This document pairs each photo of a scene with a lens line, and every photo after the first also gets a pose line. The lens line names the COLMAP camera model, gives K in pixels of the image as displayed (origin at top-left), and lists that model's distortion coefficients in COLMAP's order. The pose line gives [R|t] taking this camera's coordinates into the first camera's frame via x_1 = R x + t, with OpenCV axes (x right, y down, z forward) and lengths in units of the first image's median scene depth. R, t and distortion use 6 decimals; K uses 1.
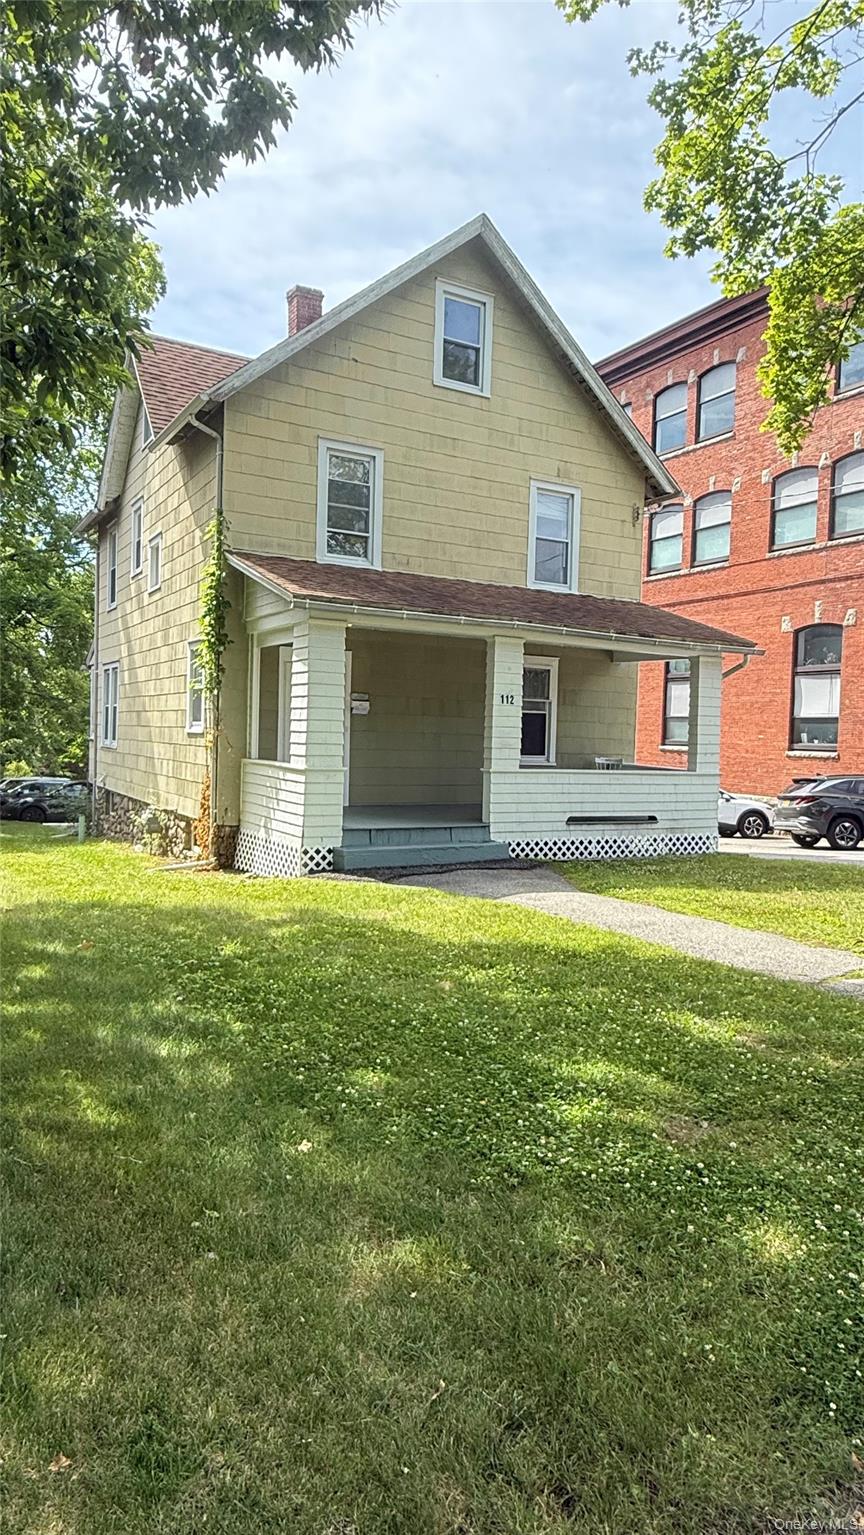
lens RADIAL K [[968.8, 0, 431.1], [0, 968.8, 769.1], [0, 0, 1]] dist [0.003566, 0.000085]
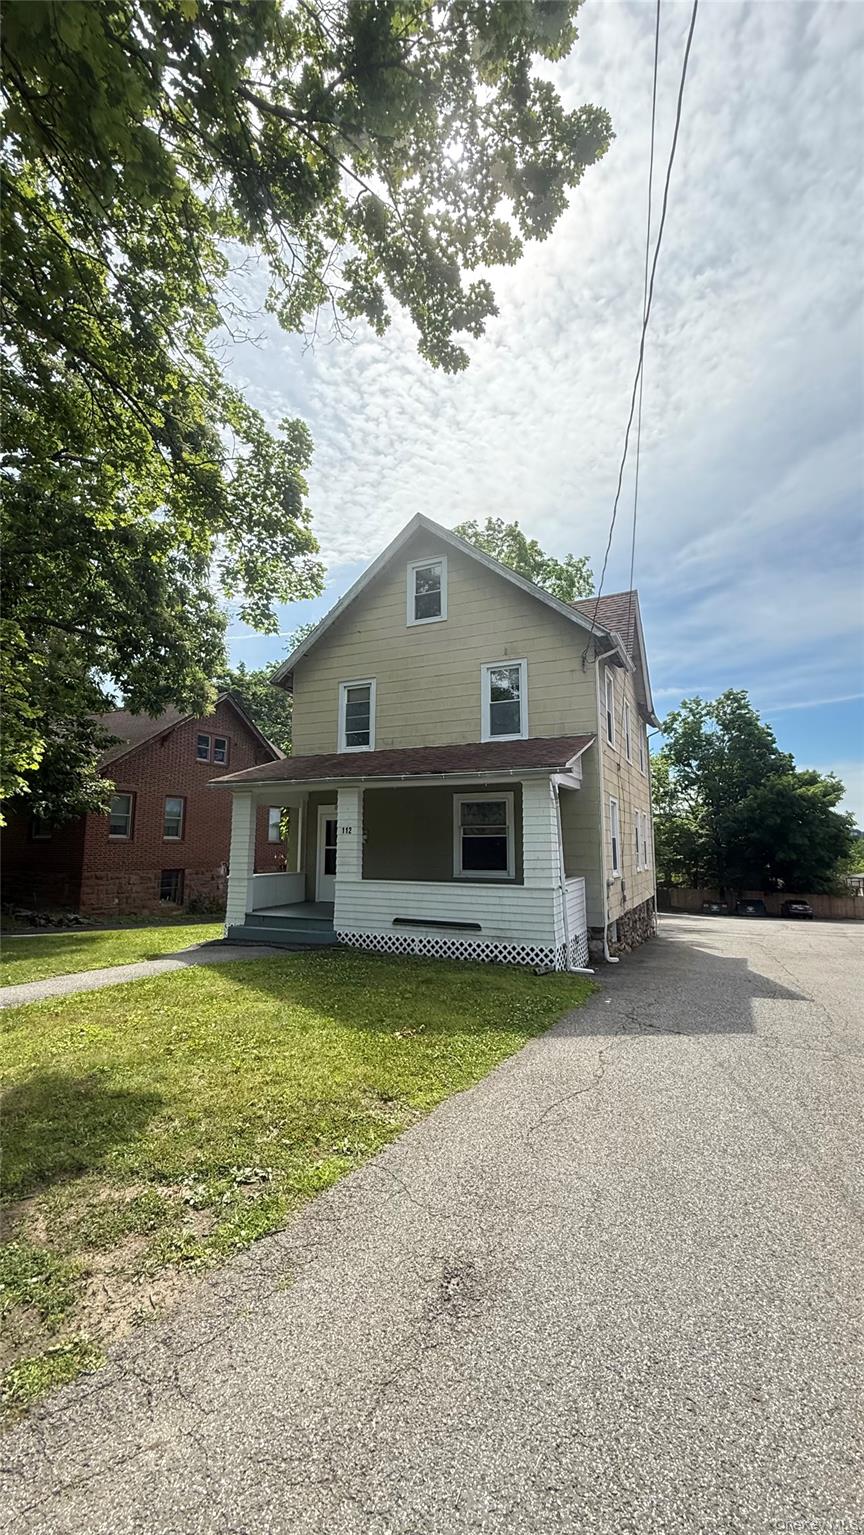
lens RADIAL K [[607.5, 0, 435.0], [0, 607.5, 763.0], [0, 0, 1]] dist [-0.007374, -0.000010]
pose [[0.575157, -0.140088, -0.805959, 0.844396], [-0.013125, 0.983521, -0.180318, -0.009110], [0.817938, 0.114290, 0.563840, 0.555099]]
